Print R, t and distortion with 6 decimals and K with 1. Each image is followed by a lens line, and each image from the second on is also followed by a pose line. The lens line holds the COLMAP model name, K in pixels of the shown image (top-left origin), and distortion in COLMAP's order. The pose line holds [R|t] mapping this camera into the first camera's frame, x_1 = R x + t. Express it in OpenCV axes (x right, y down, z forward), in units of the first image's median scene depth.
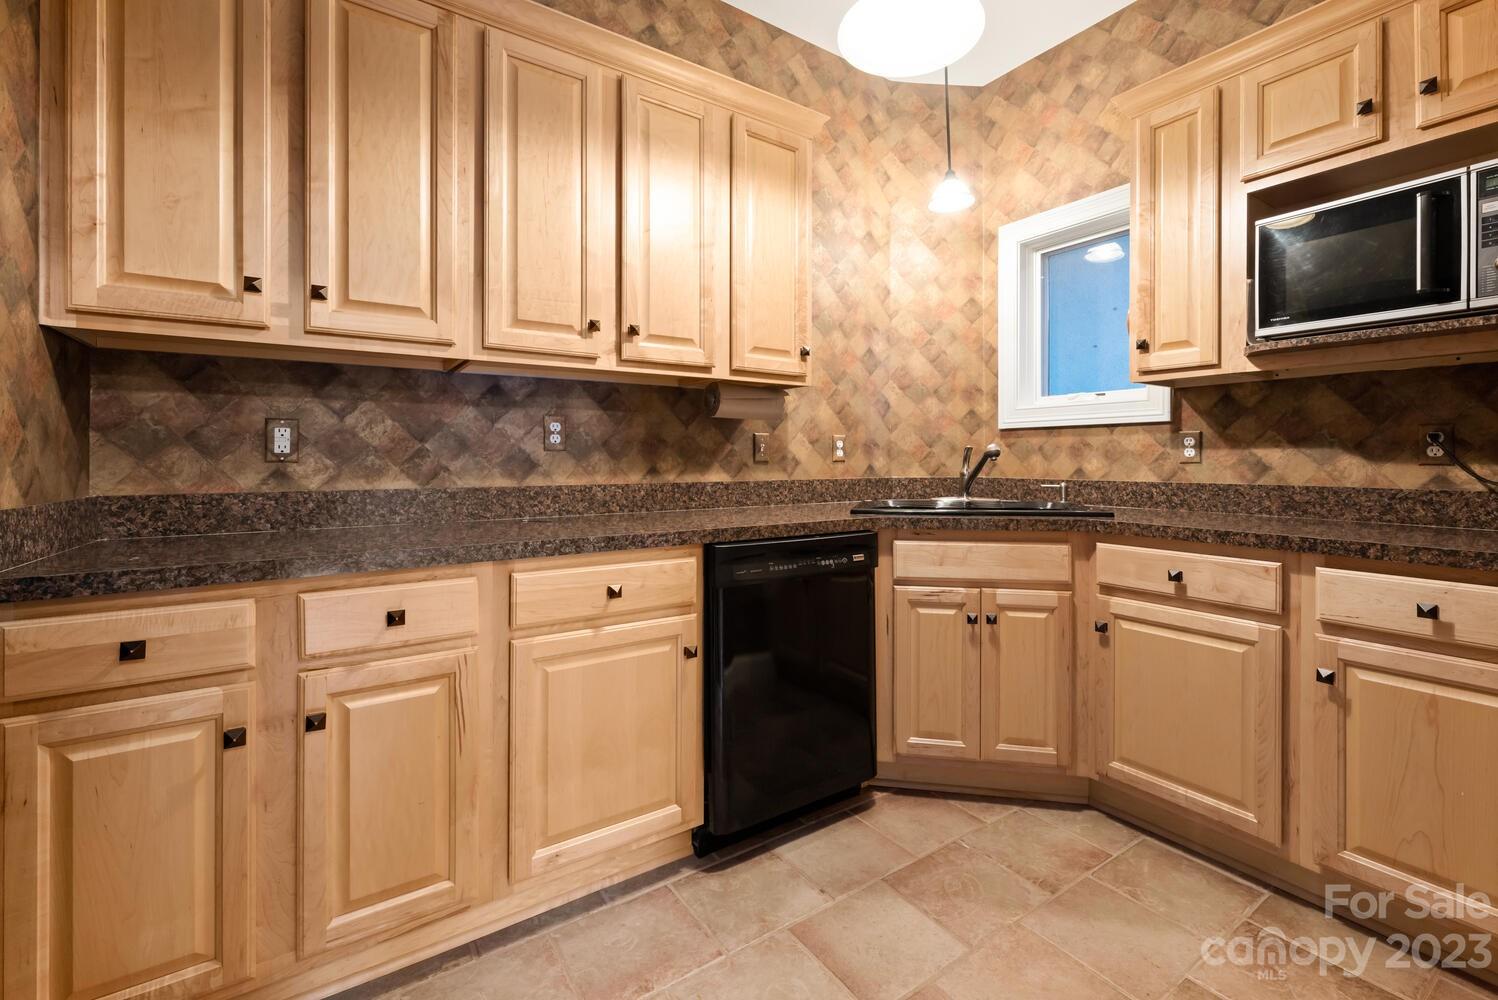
lens RADIAL K [[645.9, 0, 755.5], [0, 645.9, 461.1], [0, 0, 1]] dist [0.011883, 0.000045]
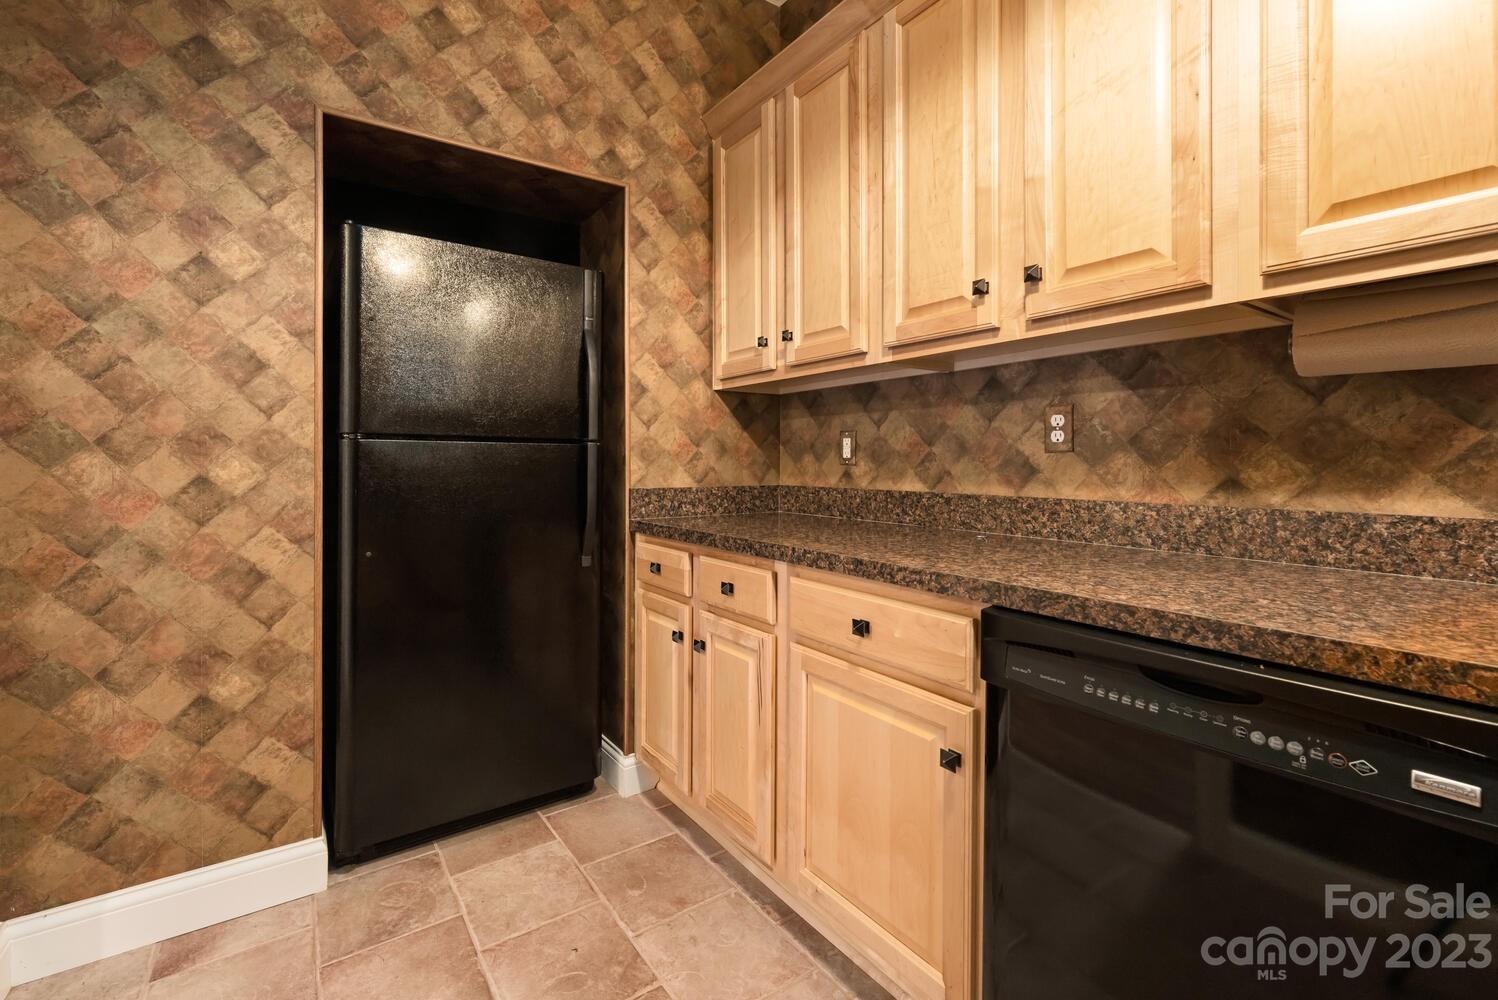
lens RADIAL K [[645.9, 0, 729.9], [0, 645.9, 458.2], [0, 0, 1]] dist [0.011883, 0.000045]
pose [[0.008756, -0.001358, -0.999961, 0.480389], [0.000624, 0.999999, -0.001353, -0.008922], [0.999961, -0.000612, 0.008757, 0.665690]]
